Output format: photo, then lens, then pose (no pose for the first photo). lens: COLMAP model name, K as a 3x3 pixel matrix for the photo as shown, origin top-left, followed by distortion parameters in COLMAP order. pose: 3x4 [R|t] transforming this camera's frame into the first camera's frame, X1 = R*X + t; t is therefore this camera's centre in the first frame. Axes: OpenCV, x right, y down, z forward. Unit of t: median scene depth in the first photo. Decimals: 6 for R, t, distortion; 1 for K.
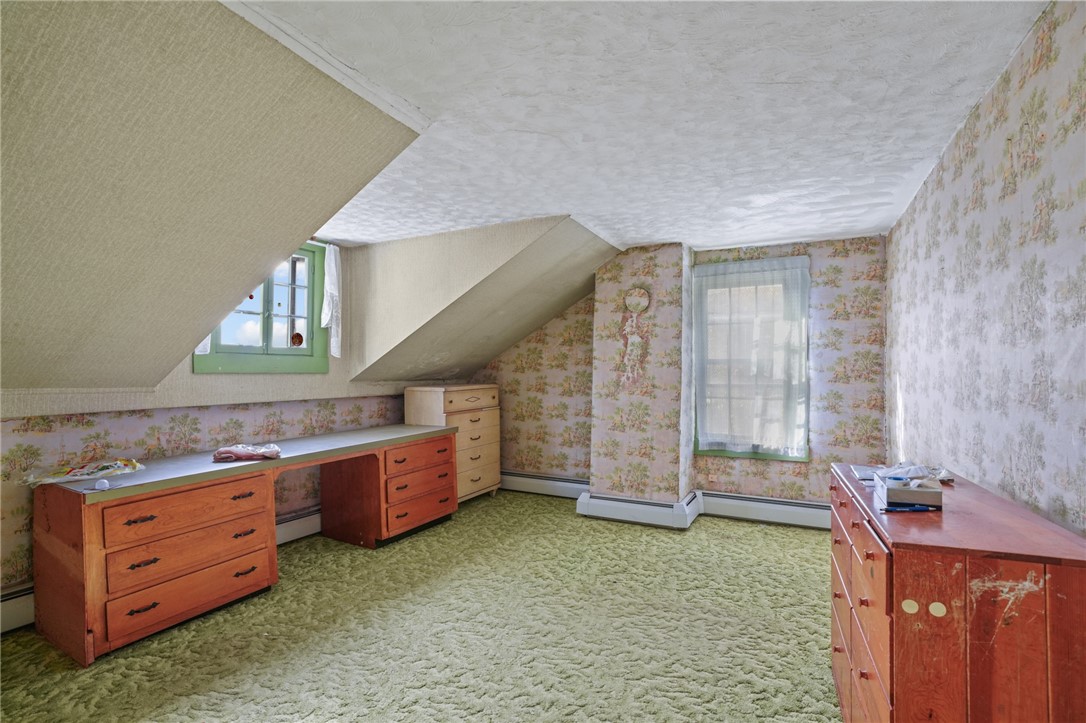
lens RADIAL K [[504.5, 0, 528.8], [0, 504.5, 372.6], [0, 0, 1]] dist [-0.002428, 0.000633]
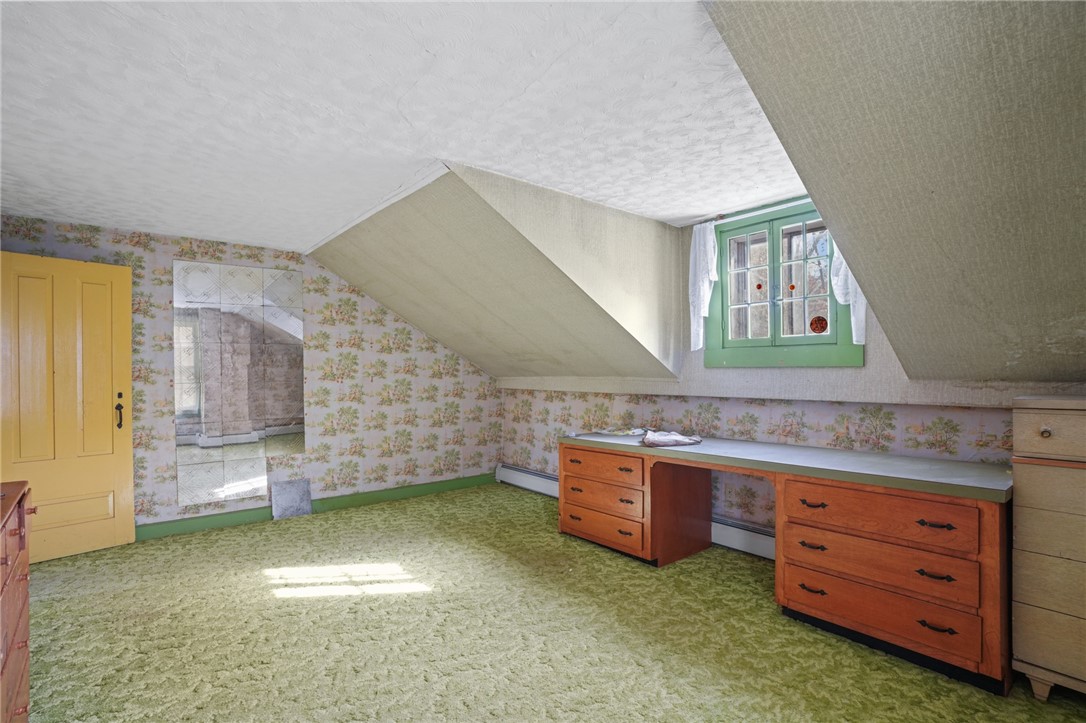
lens RADIAL K [[504.5, 0, 528.8], [0, 504.5, 372.6], [0, 0, 1]] dist [-0.002428, 0.000633]
pose [[-0.364252, 0.010765, -0.931238, 0.513801], [0.007852, 0.999933, 0.008488, -0.000296], [0.931267, -0.004221, -0.364313, 0.978424]]
